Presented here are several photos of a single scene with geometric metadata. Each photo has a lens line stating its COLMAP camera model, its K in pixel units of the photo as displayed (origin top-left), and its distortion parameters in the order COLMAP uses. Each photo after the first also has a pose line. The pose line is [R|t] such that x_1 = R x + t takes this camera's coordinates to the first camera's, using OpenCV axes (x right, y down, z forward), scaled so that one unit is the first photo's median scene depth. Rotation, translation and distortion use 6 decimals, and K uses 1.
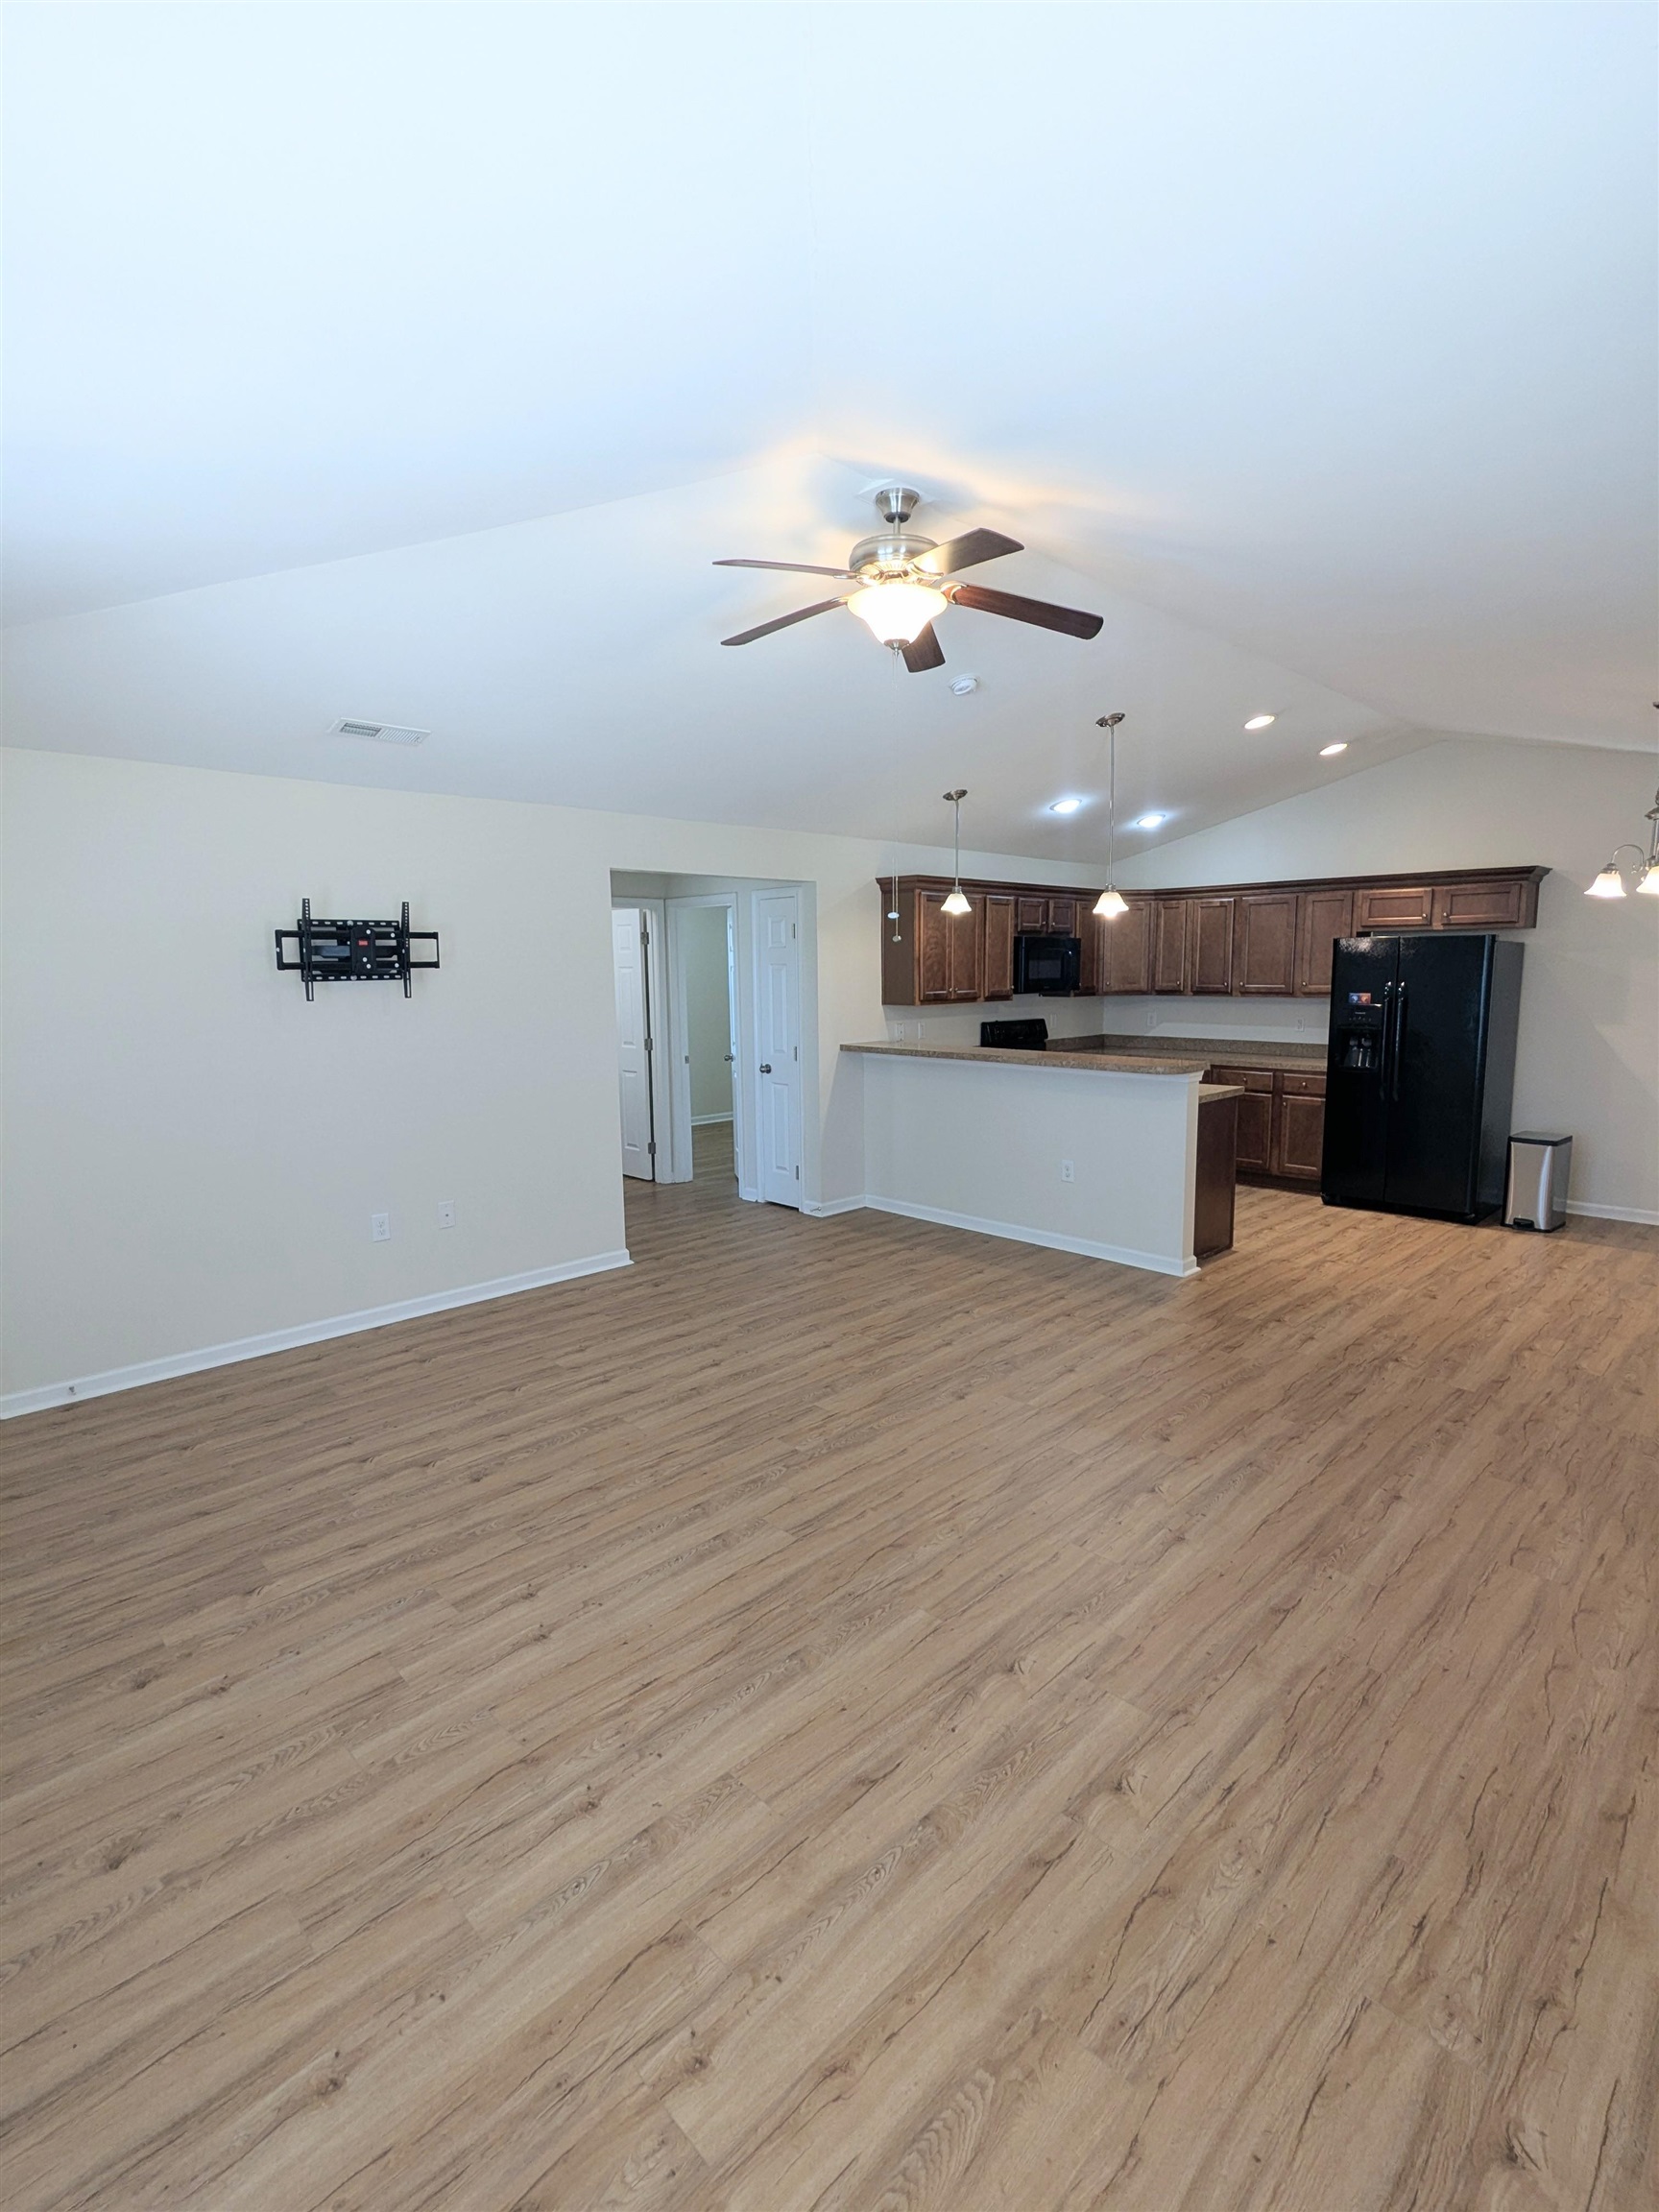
lens RADIAL K [[1021.8, 0, 861.0], [0, 1021.8, 1101.5], [0, 0, 1]] dist [-0.000683, 0.000580]
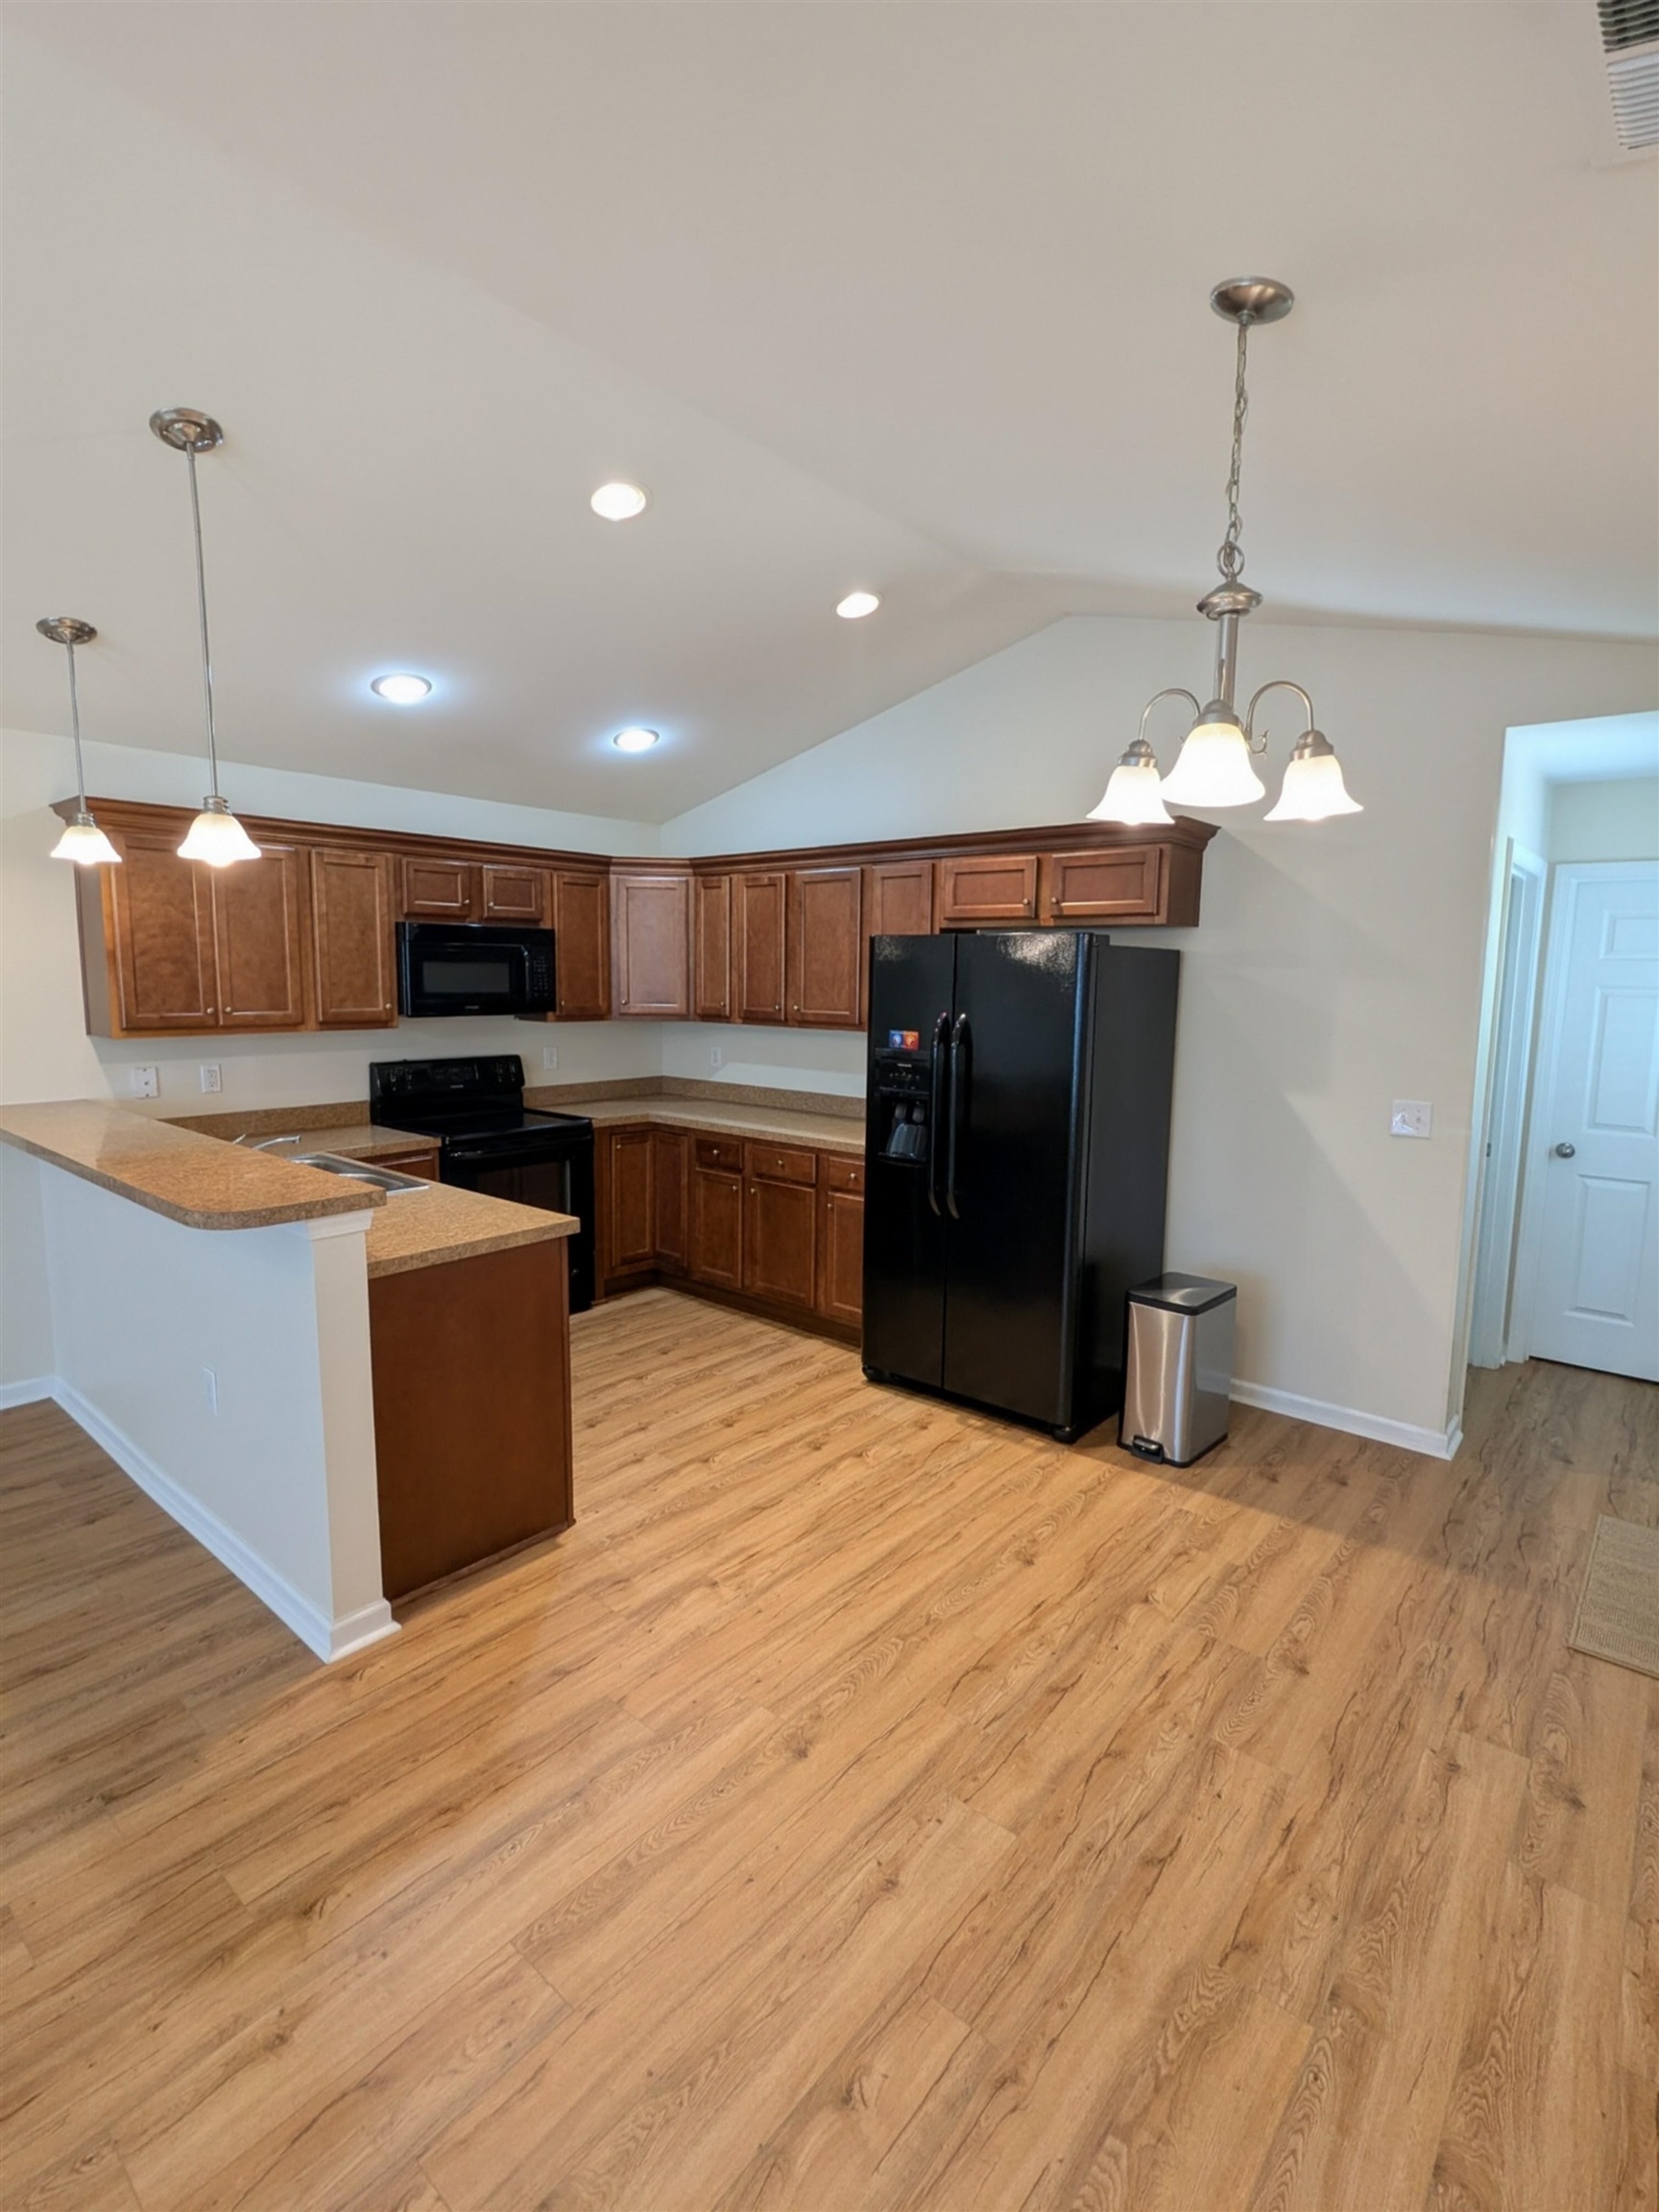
lens RADIAL K [[1026.4, 0, 824.4], [0, 1026.4, 1120.5], [0, 0, 1]] dist [-0.001352, -0.000337]
pose [[0.997108, 0.011339, 0.075151, 0.396028], [-0.012749, 0.999751, 0.018310, -0.065911], [-0.074925, -0.019215, 0.997004, 0.417863]]
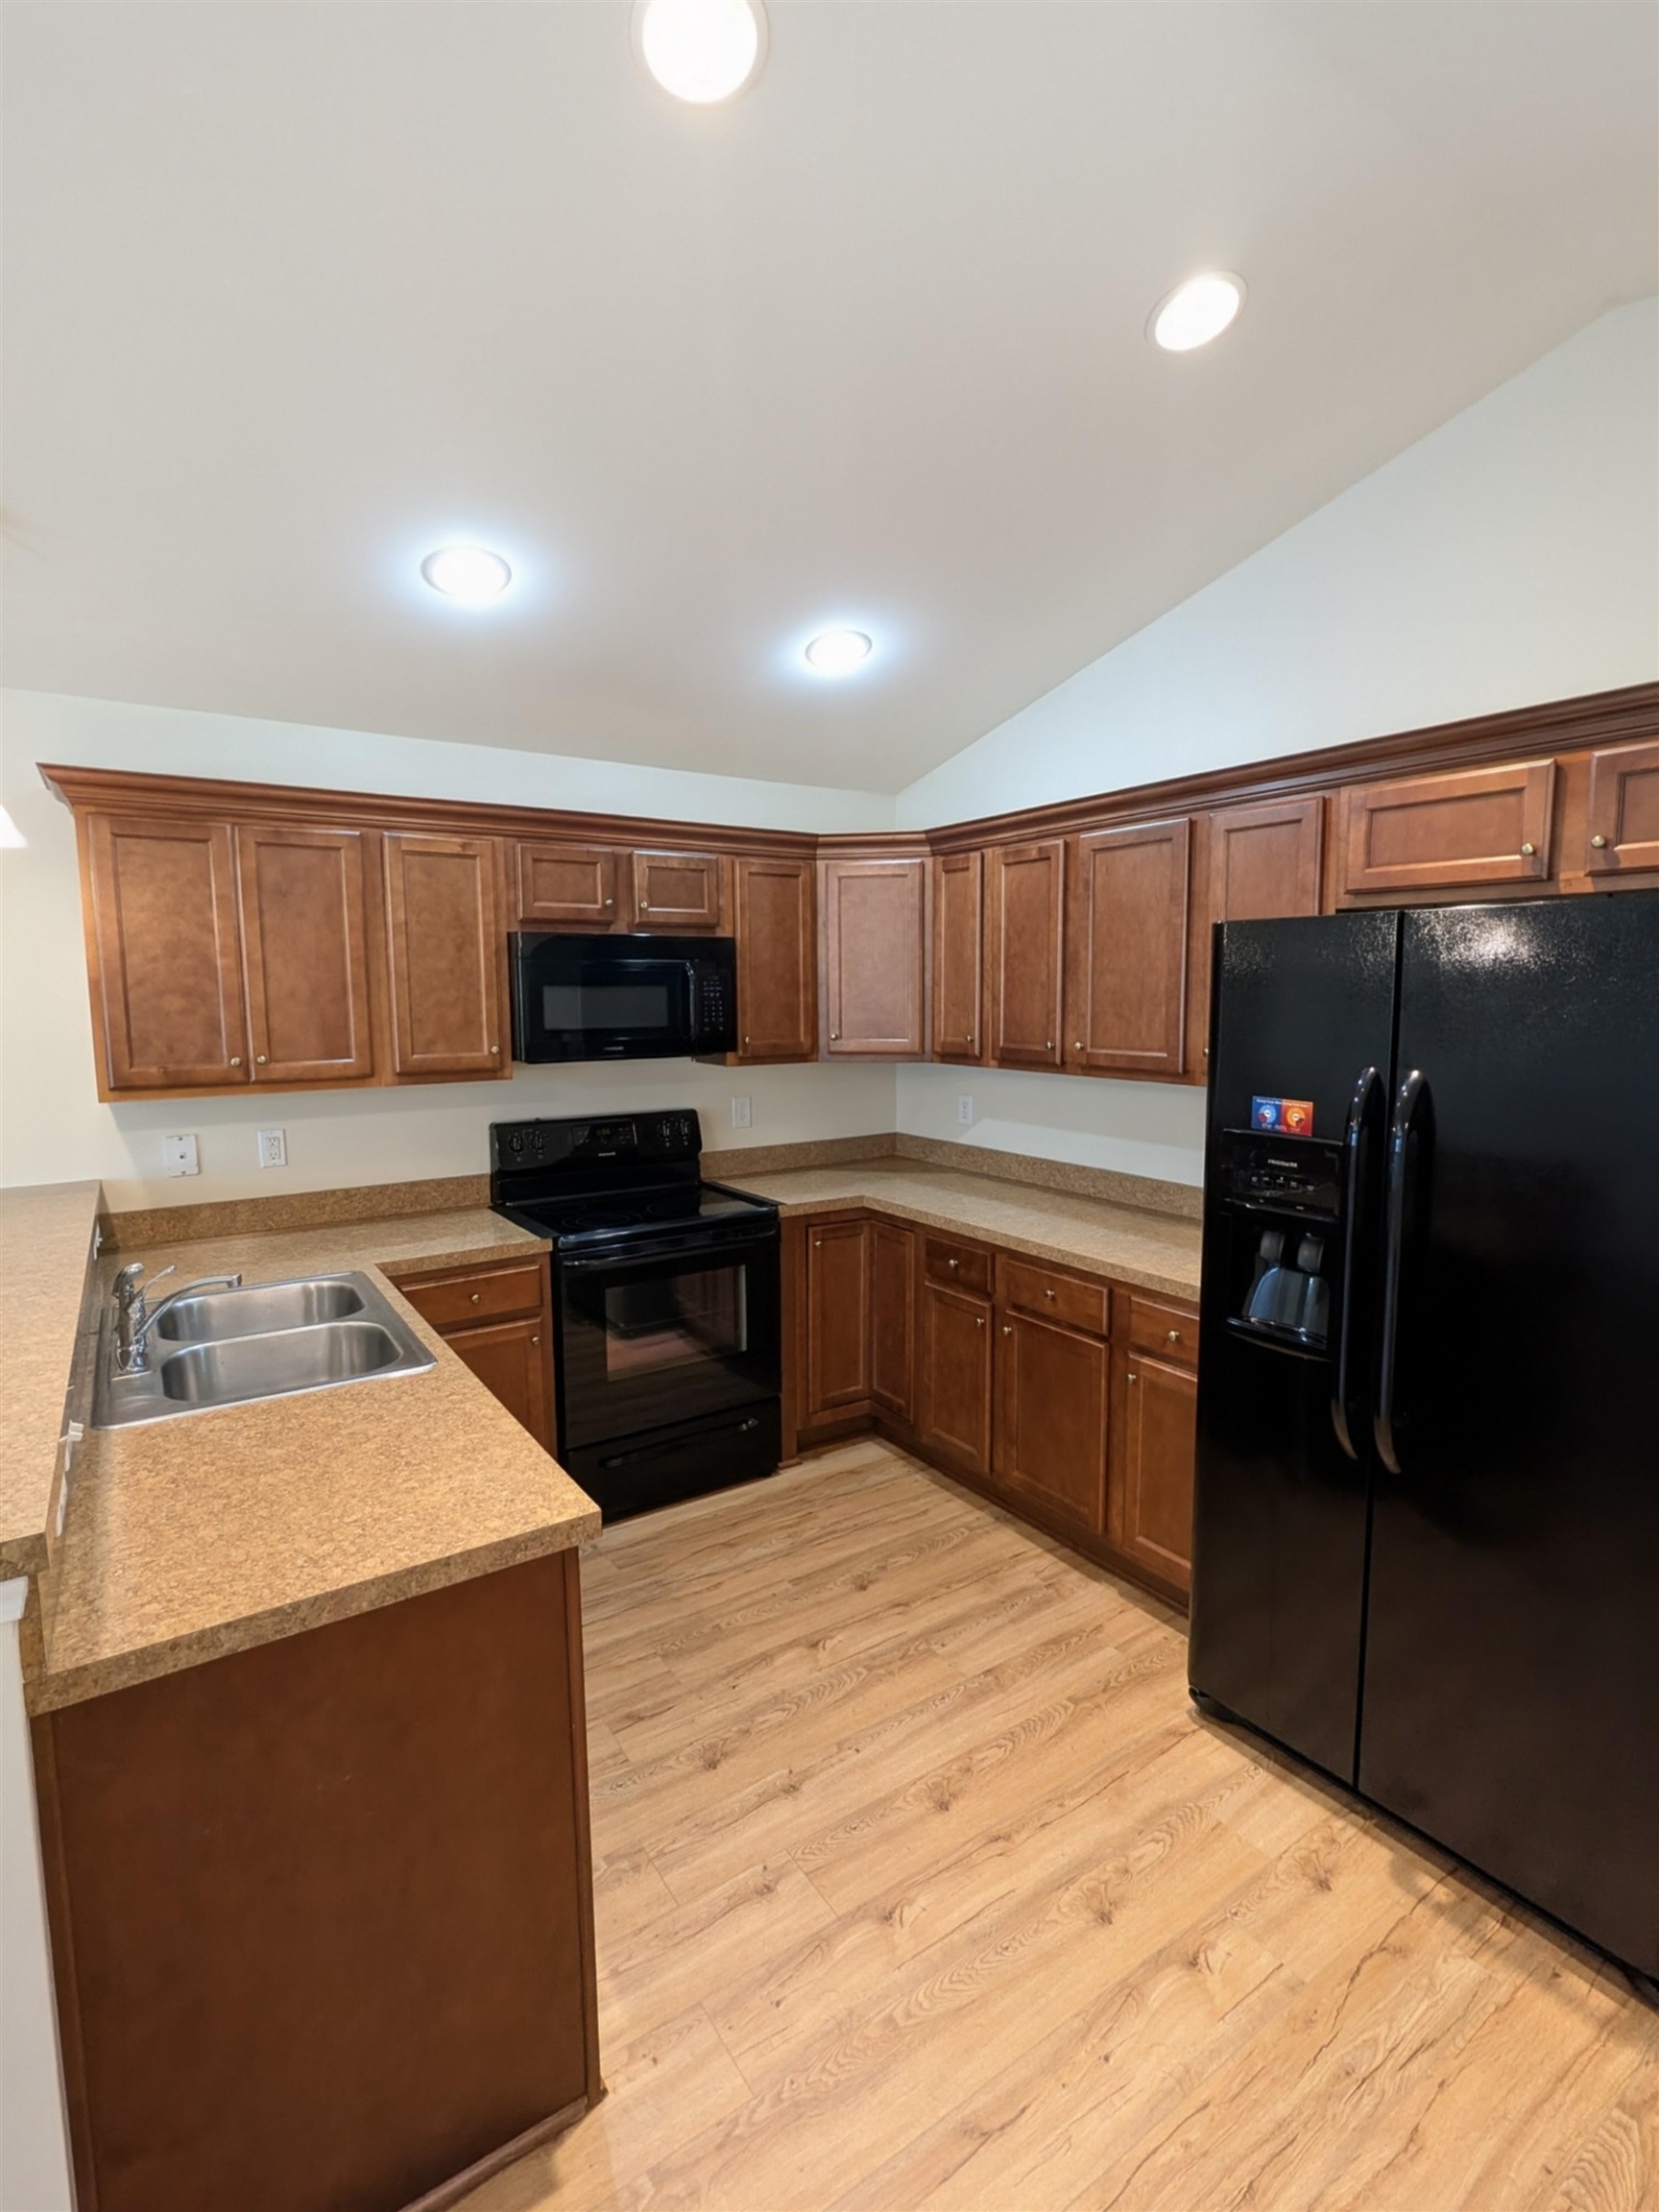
lens RADIAL K [[1063.4, 0, 839.5], [0, 1063.4, 1108.3], [0, 0, 1]] dist [-0.001653, -0.000415]
pose [[0.983020, 0.022571, -0.182102, 0.411252], [-0.024781, 0.999644, -0.009869, -0.095936], [0.181815, 0.014214, 0.983230, 0.648023]]
